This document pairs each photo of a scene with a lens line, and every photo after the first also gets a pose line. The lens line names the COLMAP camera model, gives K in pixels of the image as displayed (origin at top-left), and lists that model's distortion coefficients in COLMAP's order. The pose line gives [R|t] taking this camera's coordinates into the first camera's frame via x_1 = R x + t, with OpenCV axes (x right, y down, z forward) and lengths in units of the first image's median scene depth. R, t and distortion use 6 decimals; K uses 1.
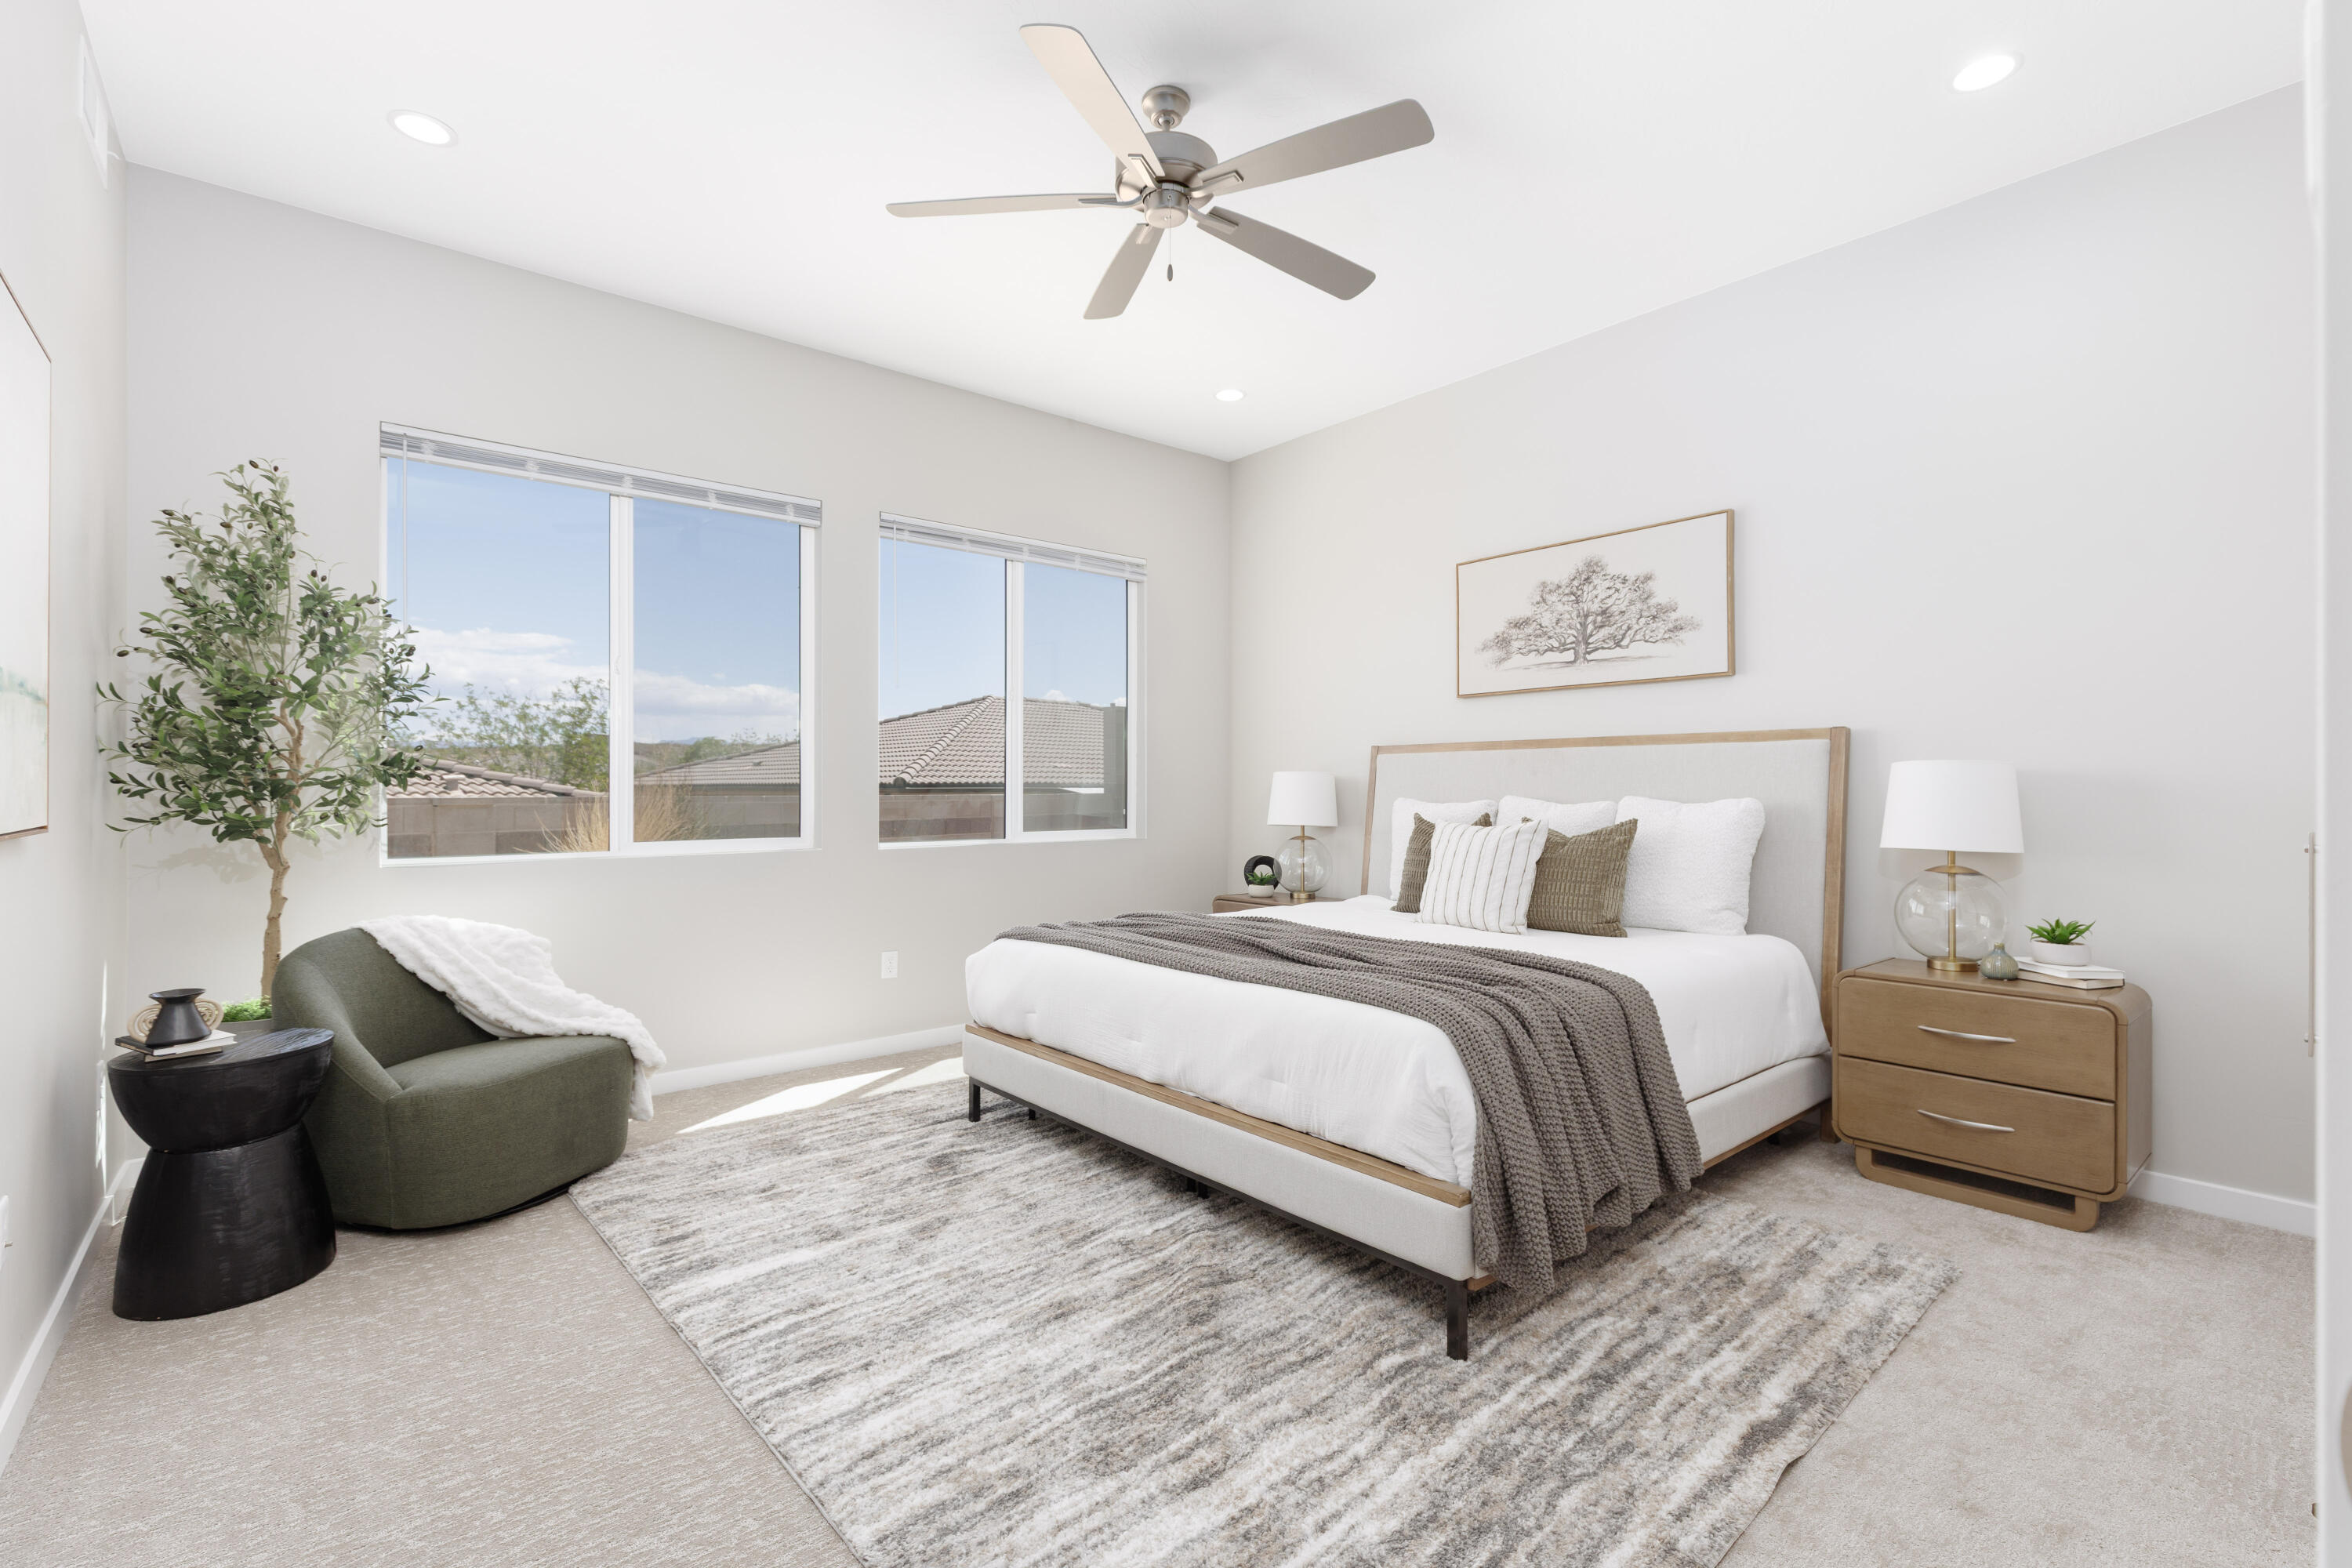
lens RADIAL K [[1048.8, 0, 1194.6], [0, 1048.8, 787.1], [0, 0, 1]] dist [0.003866, -0.000064]
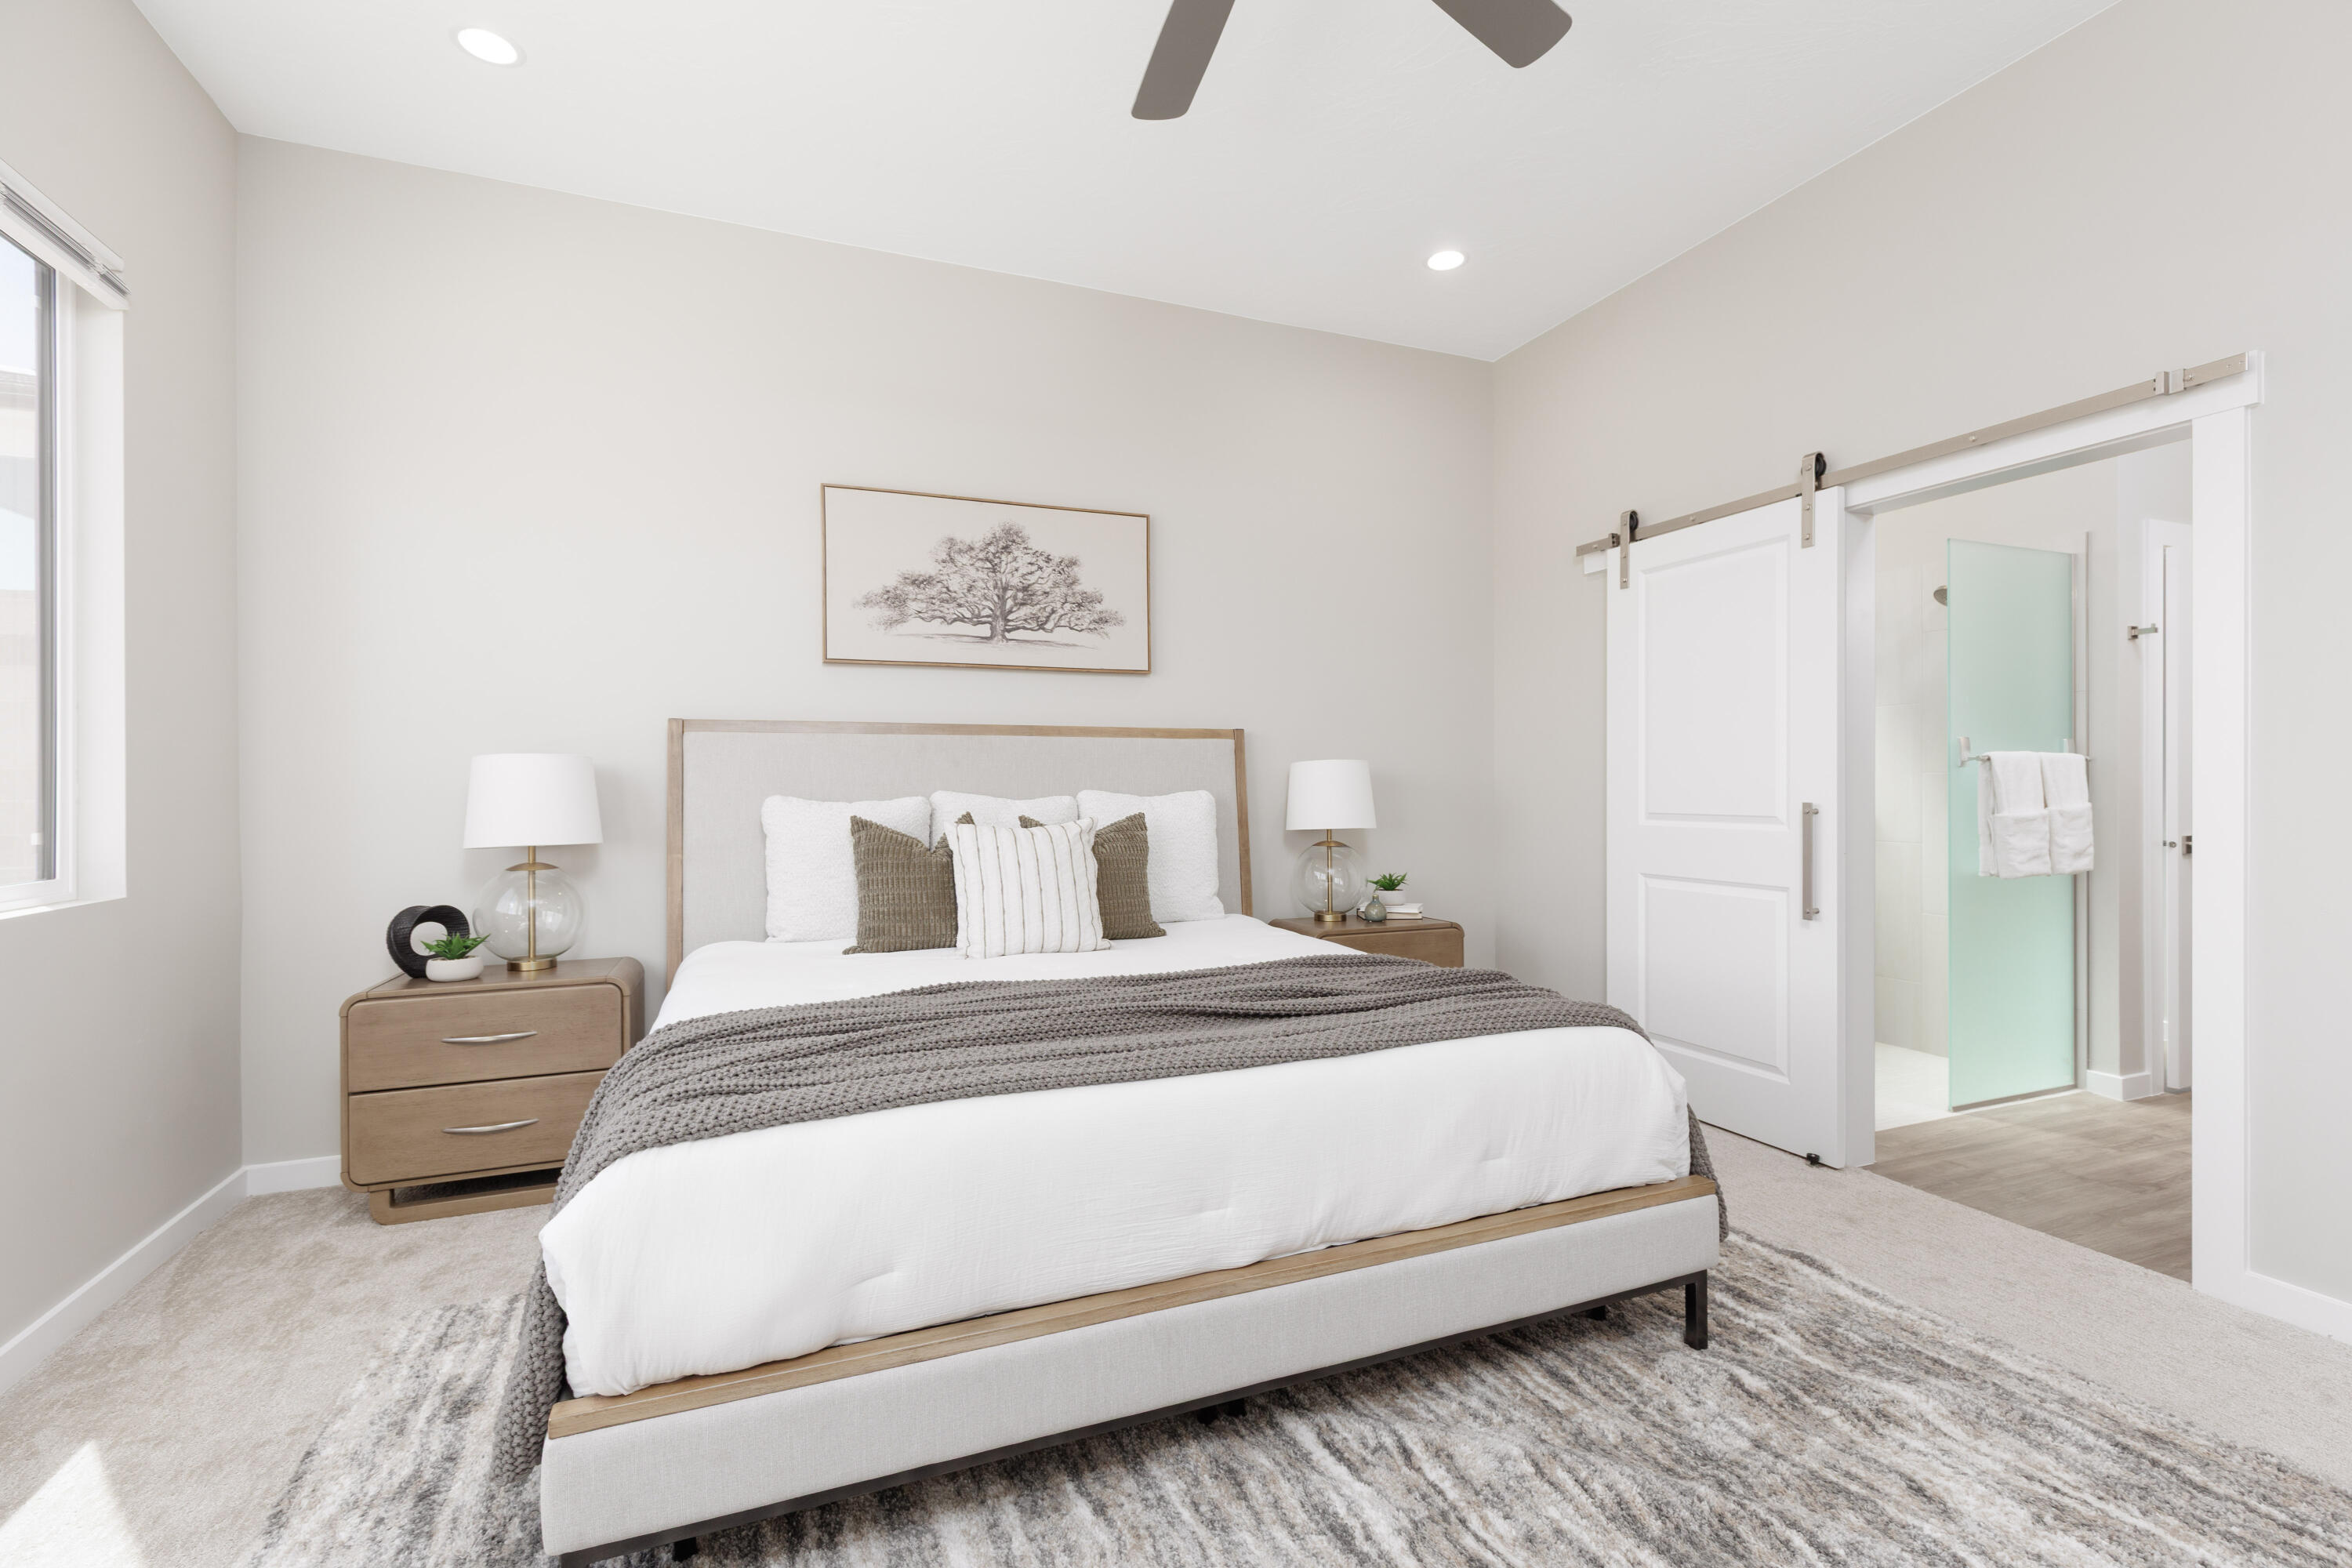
lens RADIAL K [[1048.8, 0, 1188.6], [0, 1048.8, 783.5], [0, 0, 1]] dist [0.003866, -0.000064]
pose [[0.311715, 0.001716, 0.950174, -0.433916], [0.003853, 0.999988, -0.003070, 0.005497], [-0.950168, 0.004618, 0.311704, 0.589117]]
